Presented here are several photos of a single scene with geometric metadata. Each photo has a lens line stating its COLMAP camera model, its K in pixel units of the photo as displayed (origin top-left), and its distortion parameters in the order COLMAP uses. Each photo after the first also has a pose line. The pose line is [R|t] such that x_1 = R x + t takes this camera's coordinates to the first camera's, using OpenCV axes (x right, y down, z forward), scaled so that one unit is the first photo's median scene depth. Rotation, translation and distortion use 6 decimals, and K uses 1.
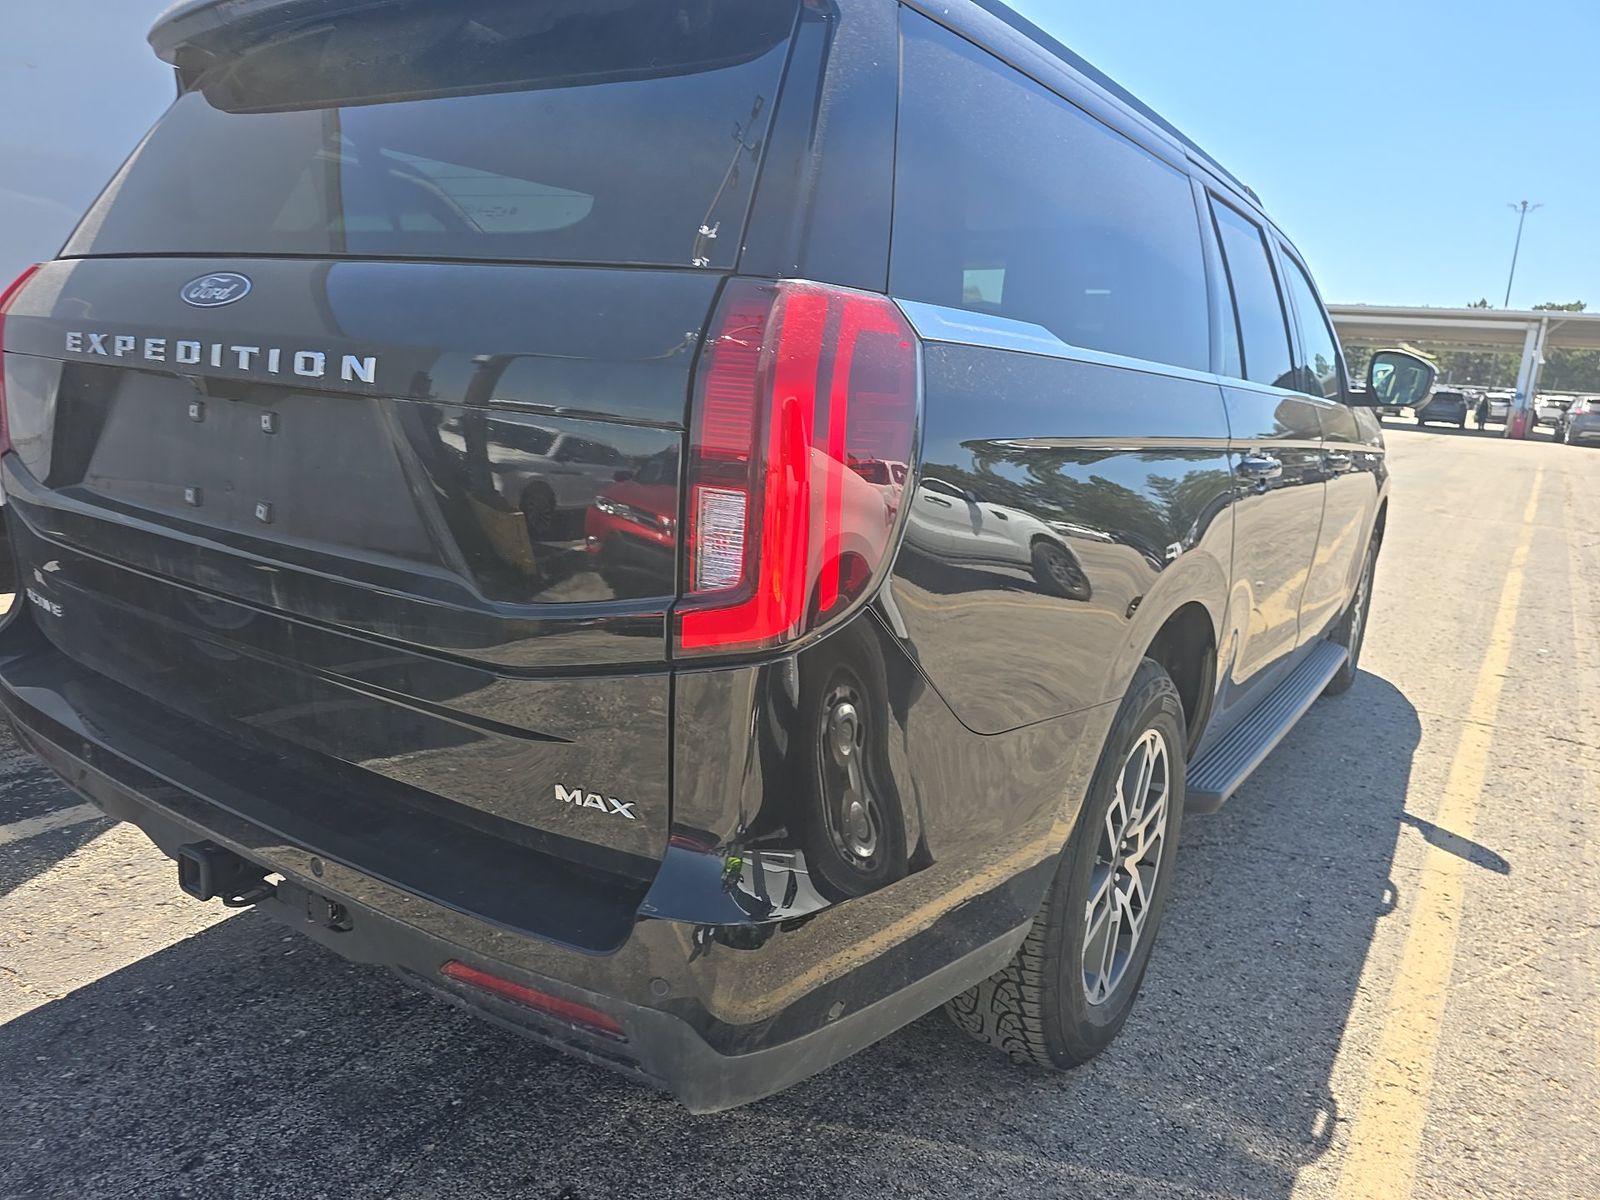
lens RADIAL K [[1098.0, 0, 795.8], [0, 1098.0, 602.0], [0, 0, 1]] dist [0.023616, -0.007936]
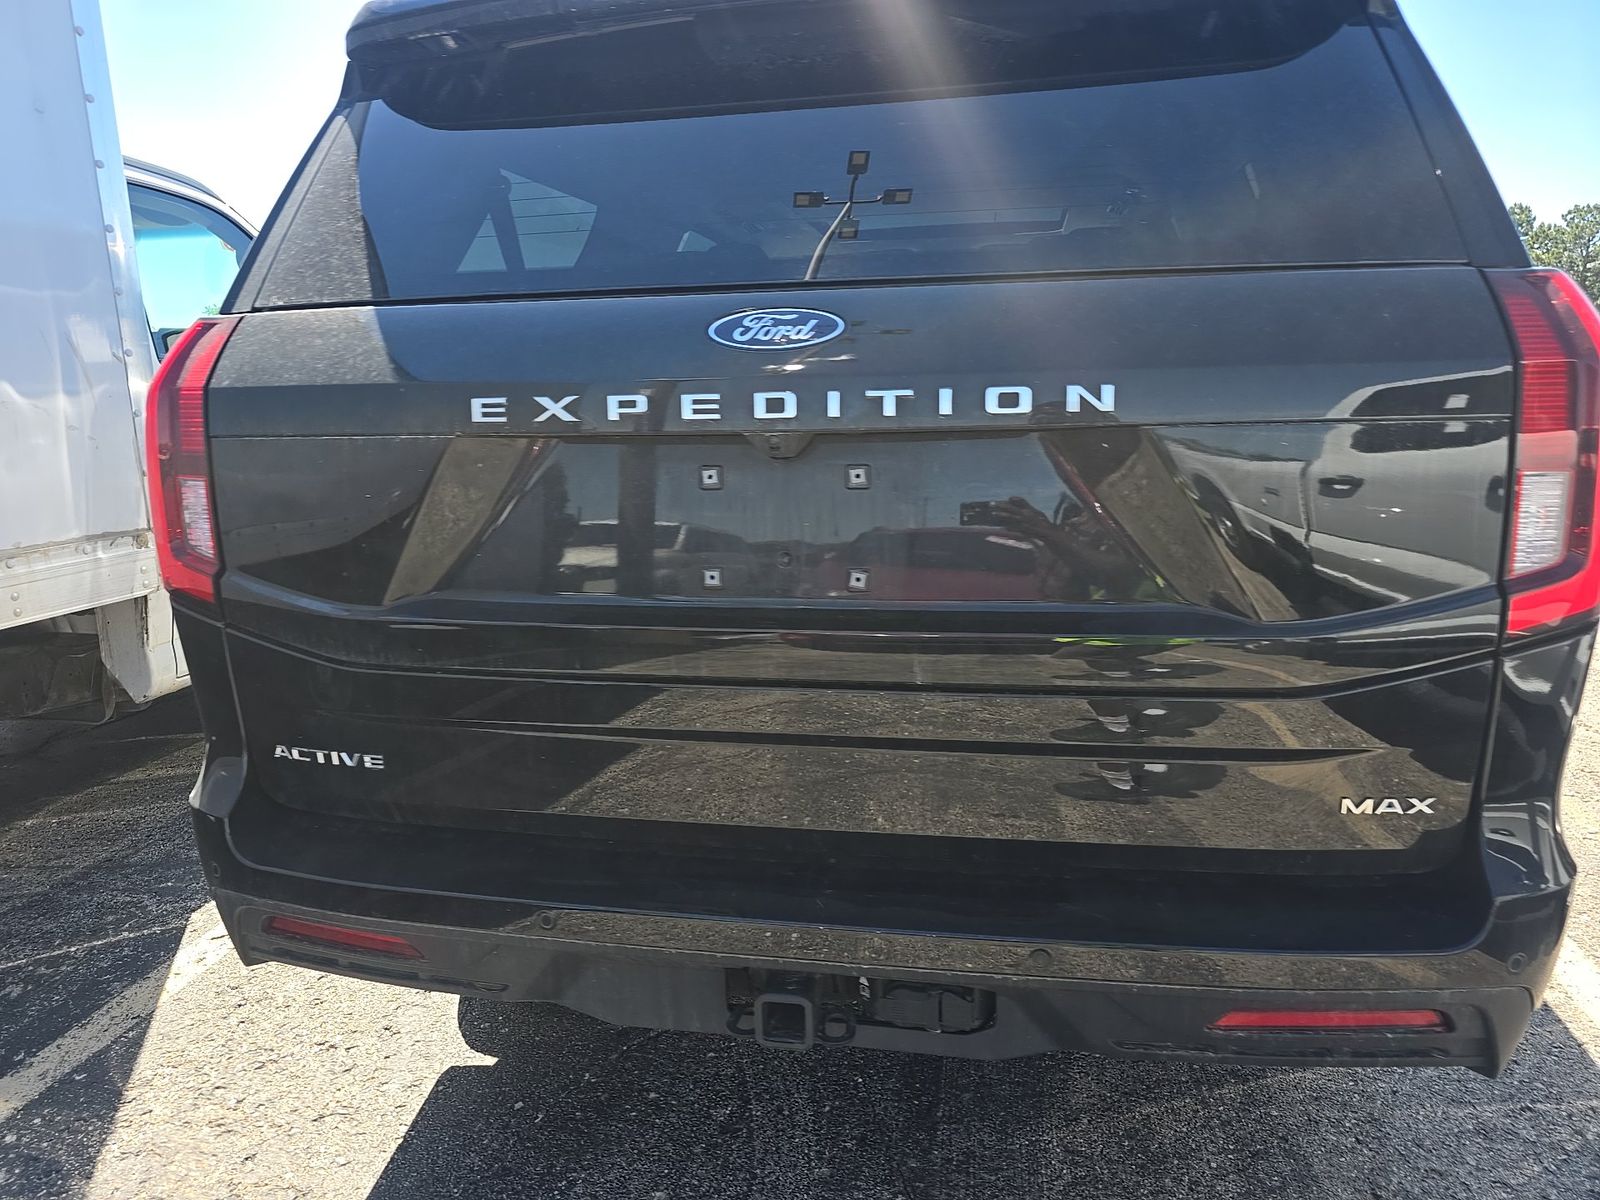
lens RADIAL K [[1098.0, 0, 801.6], [0, 1098.0, 595.7], [0, 0, 1]] dist [0.023616, -0.007936]
pose [[0.914766, -0.165051, 0.368729, -0.833440], [0.165937, 0.985694, 0.029552, -0.101605], [-0.368332, 0.034152, 0.929067, 0.219538]]
